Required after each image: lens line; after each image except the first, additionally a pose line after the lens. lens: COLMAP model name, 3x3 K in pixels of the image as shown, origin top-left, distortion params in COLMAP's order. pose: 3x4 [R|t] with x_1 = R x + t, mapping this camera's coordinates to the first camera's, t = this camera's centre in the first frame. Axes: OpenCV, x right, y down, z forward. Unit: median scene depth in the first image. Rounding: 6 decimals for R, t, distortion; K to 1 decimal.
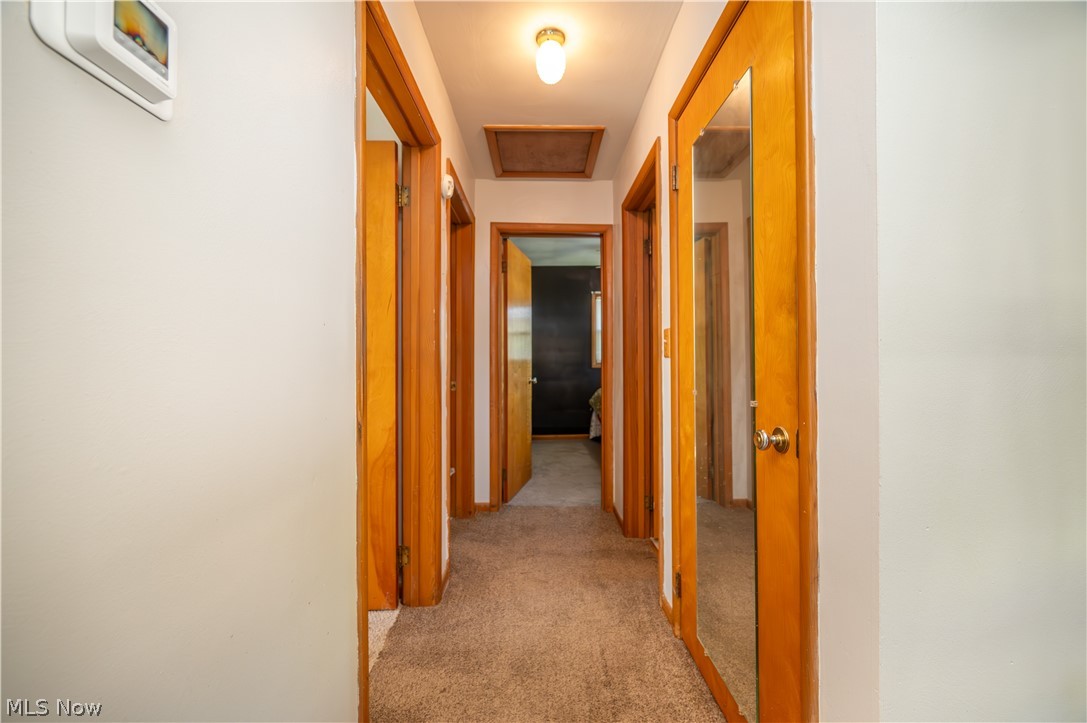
lens RADIAL K [[426.9, 0, 545.0], [0, 426.9, 363.4], [0, 0, 1]] dist [0.000064, -0.000202]
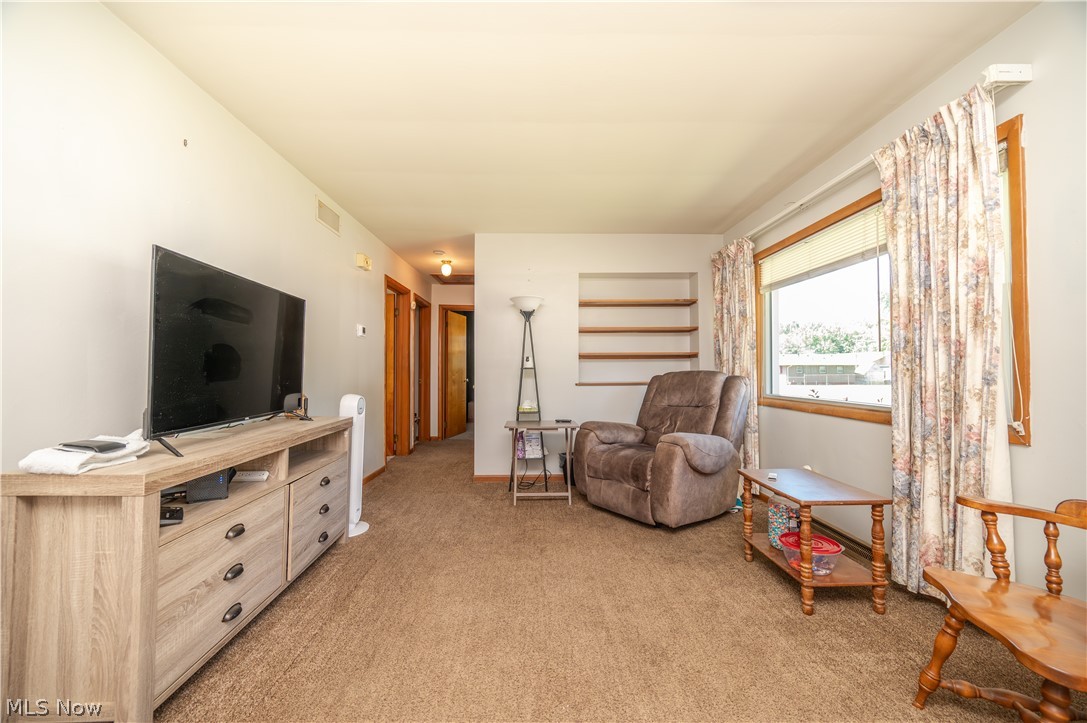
lens RADIAL K [[426.9, 0, 545.0], [0, 426.9, 363.4], [0, 0, 1]] dist [0.000064, -0.000202]
pose [[0.999996, 0.002598, -0.000638, 0.576339], [-0.002608, 0.999864, -0.016263, -0.006348], [0.000596, 0.016265, 0.999868, -1.609876]]
